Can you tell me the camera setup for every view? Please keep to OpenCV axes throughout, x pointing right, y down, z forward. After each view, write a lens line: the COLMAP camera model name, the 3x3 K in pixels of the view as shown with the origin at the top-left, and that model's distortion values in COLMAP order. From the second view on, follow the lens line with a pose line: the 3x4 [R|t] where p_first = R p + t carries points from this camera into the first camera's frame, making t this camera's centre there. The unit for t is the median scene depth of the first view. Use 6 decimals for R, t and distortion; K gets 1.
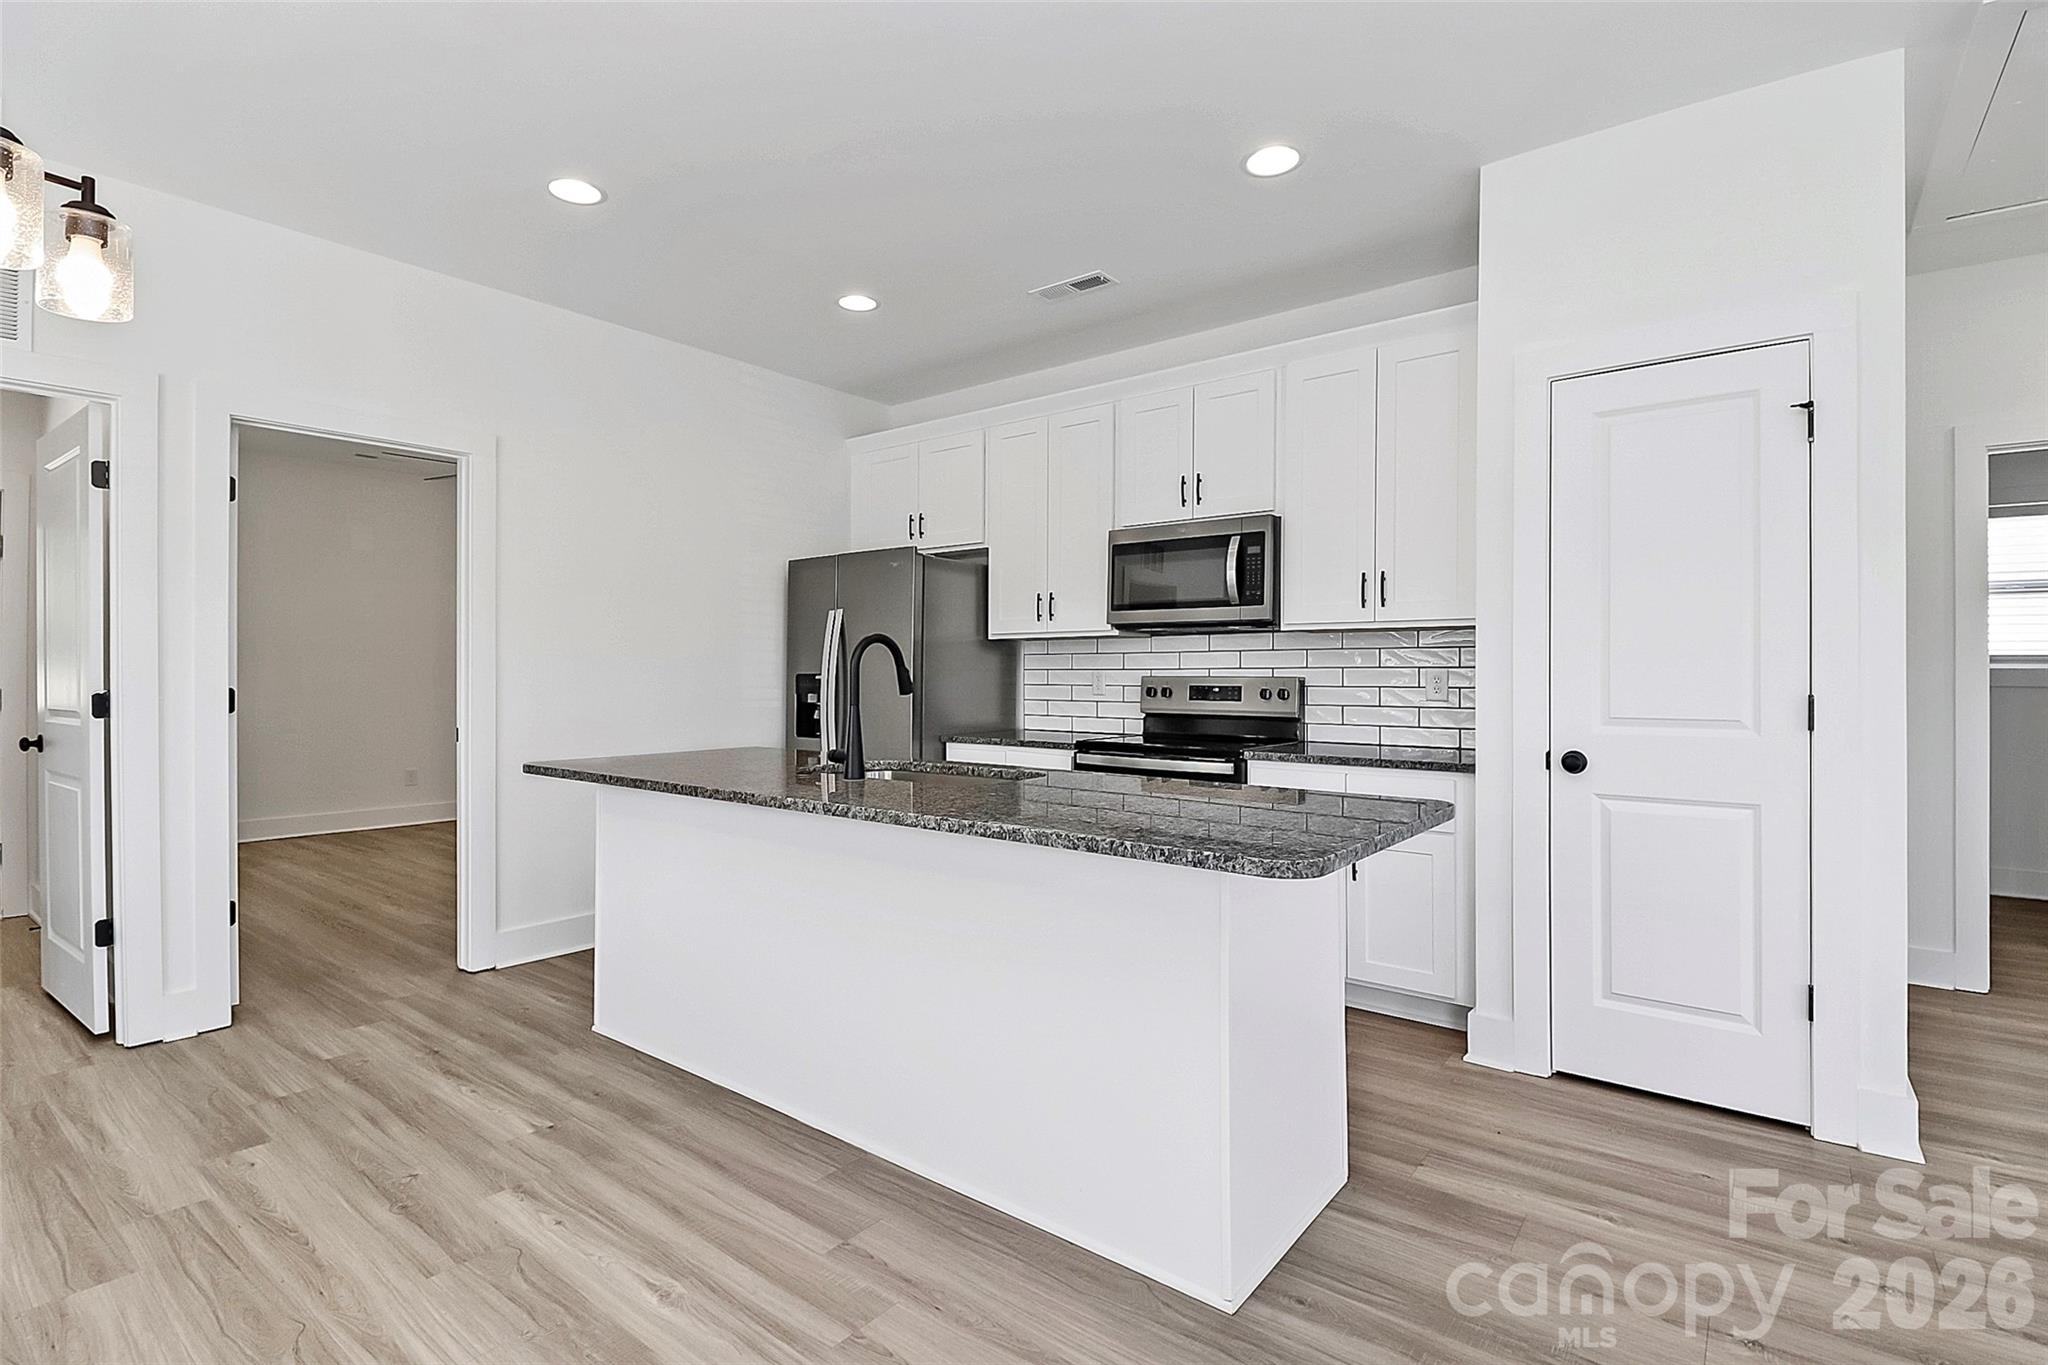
lens RADIAL K [[966.6, 0, 1018.6], [0, 966.6, 669.8], [0, 0, 1]] dist [-0.002358, -0.001204]
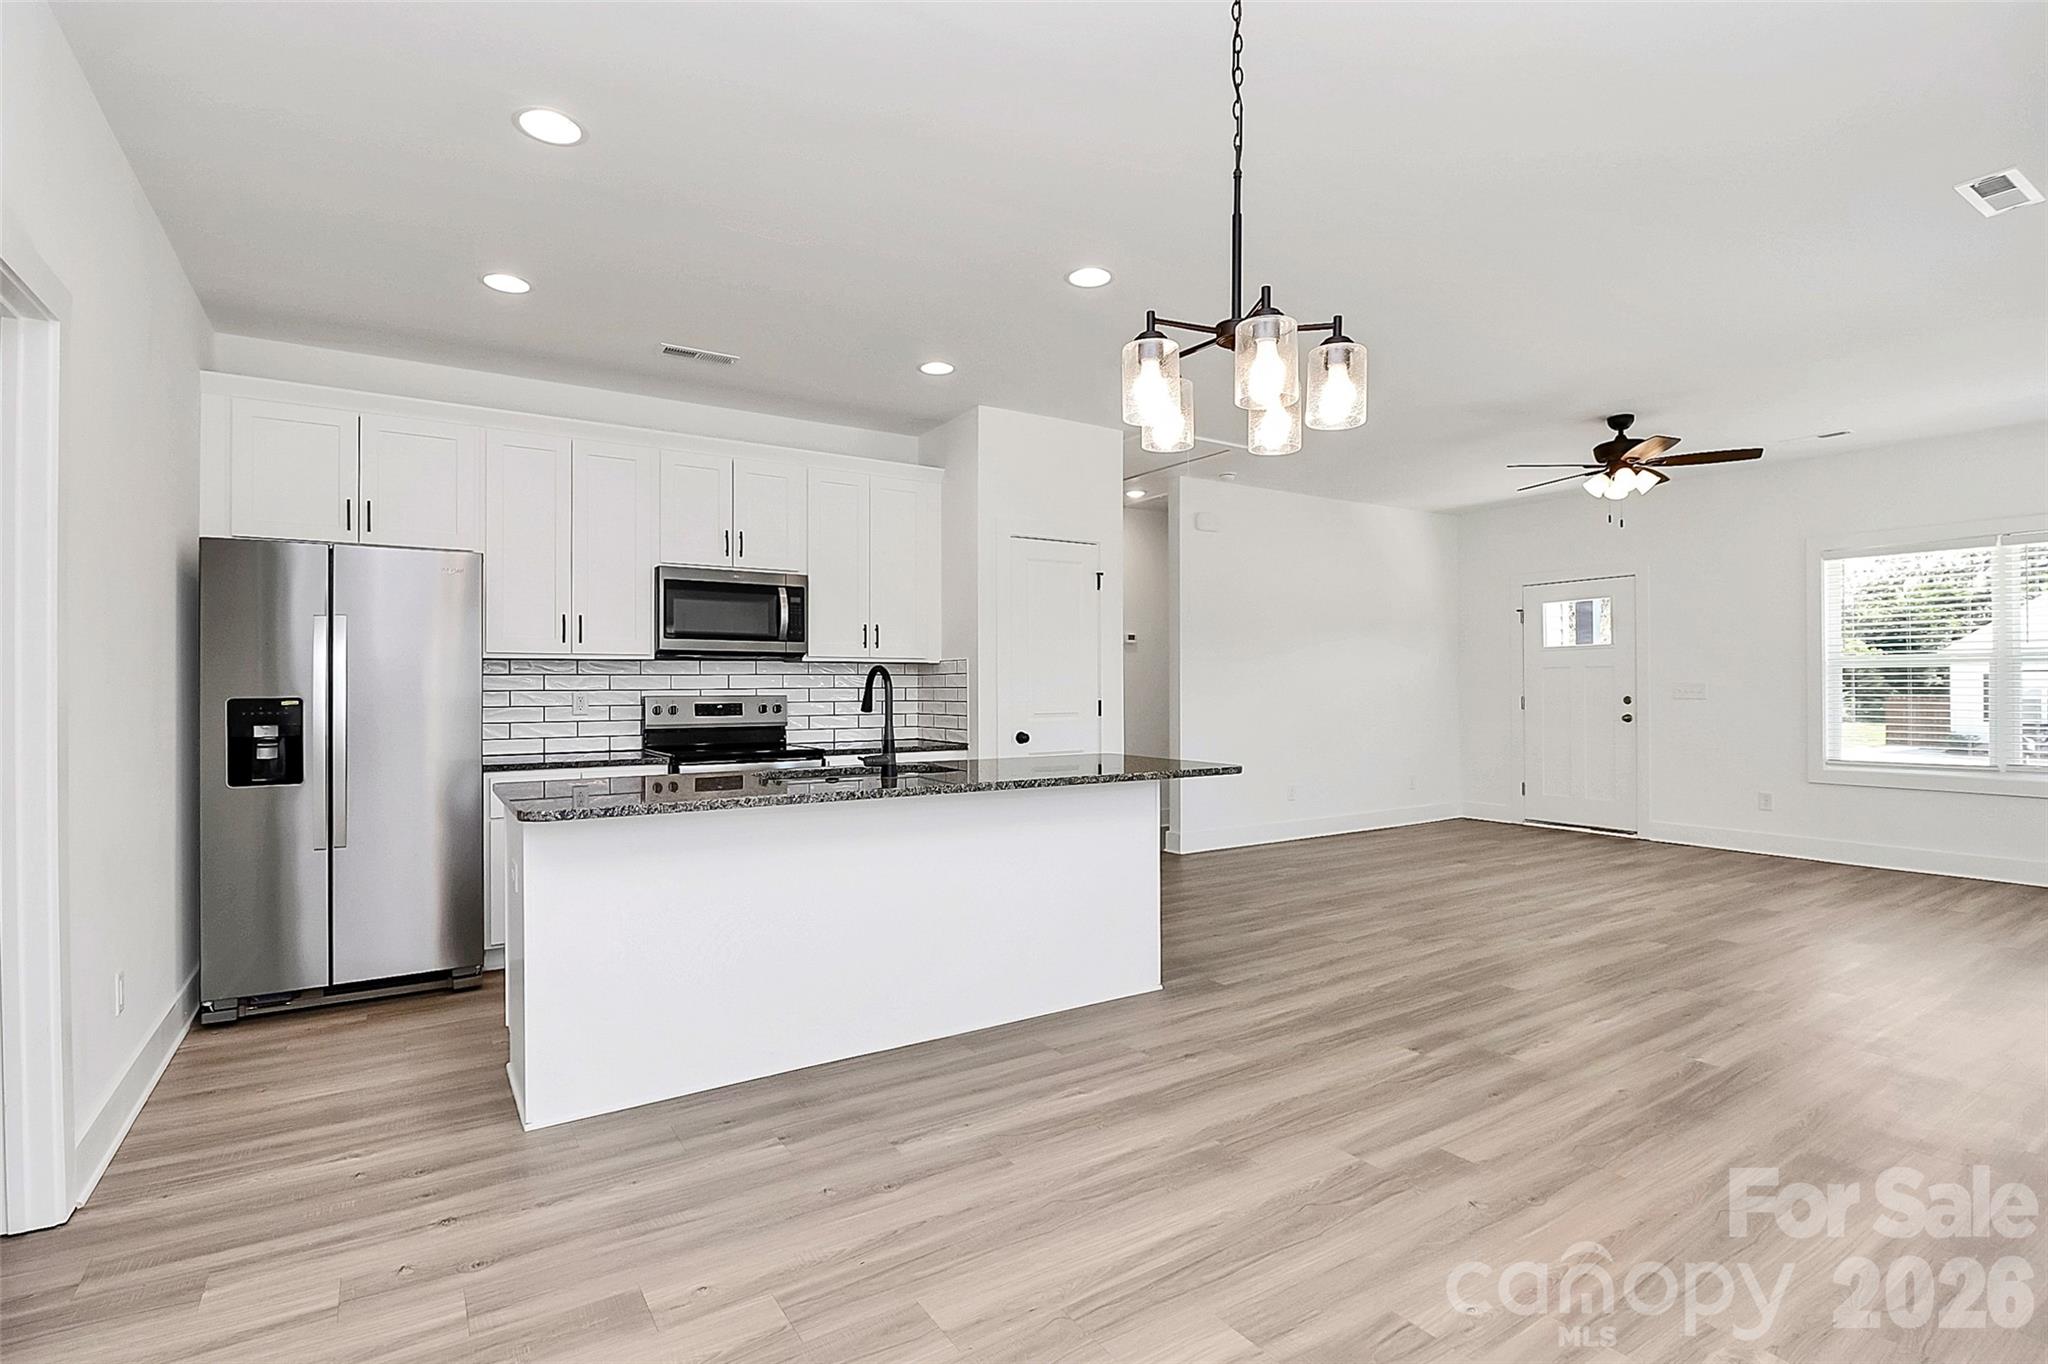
lens RADIAL K [[925.2, 0, 1024.0], [0, 925.2, 682.0], [0, 0, 1]] dist [0.000681, -0.007362]
pose [[0.337182, 0.006555, 0.941417, -0.802788], [0.003535, 0.999960, -0.008229, 0.000475], [-0.941433, 0.006103, 0.337145, 0.259214]]
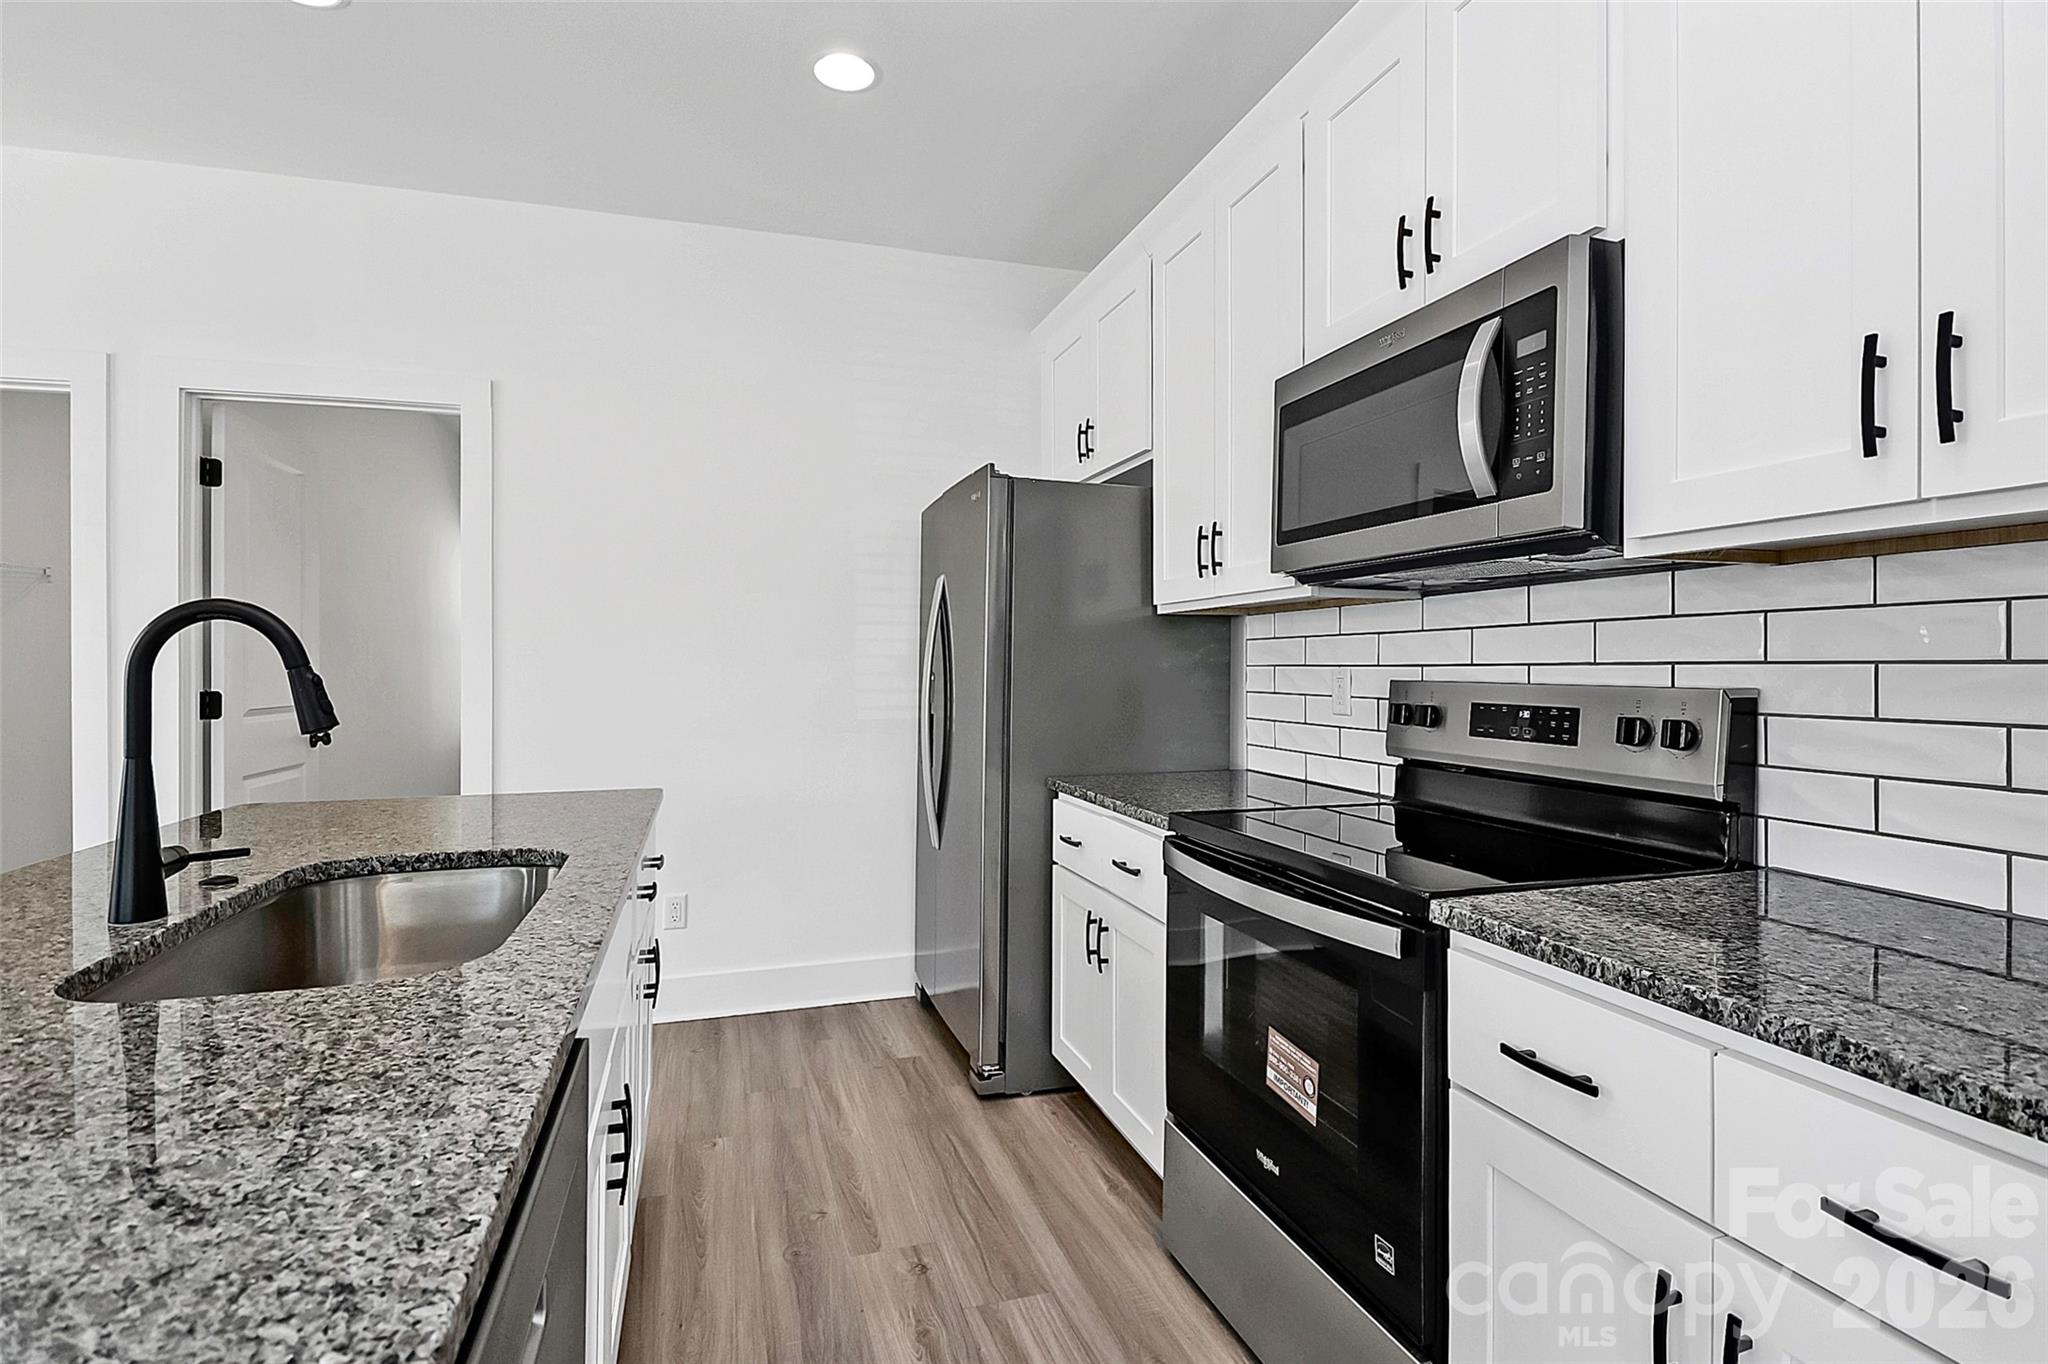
lens RADIAL K [[992.8, 0, 990.5], [0, 992.8, 677.1], [0, 0, 1]] dist [0.001467, -0.008640]
pose [[0.811278, 0.006392, -0.584626, 0.281955], [0.002819, 0.999886, 0.014844, -0.003063], [0.584654, -0.013691, 0.811167, 0.538772]]
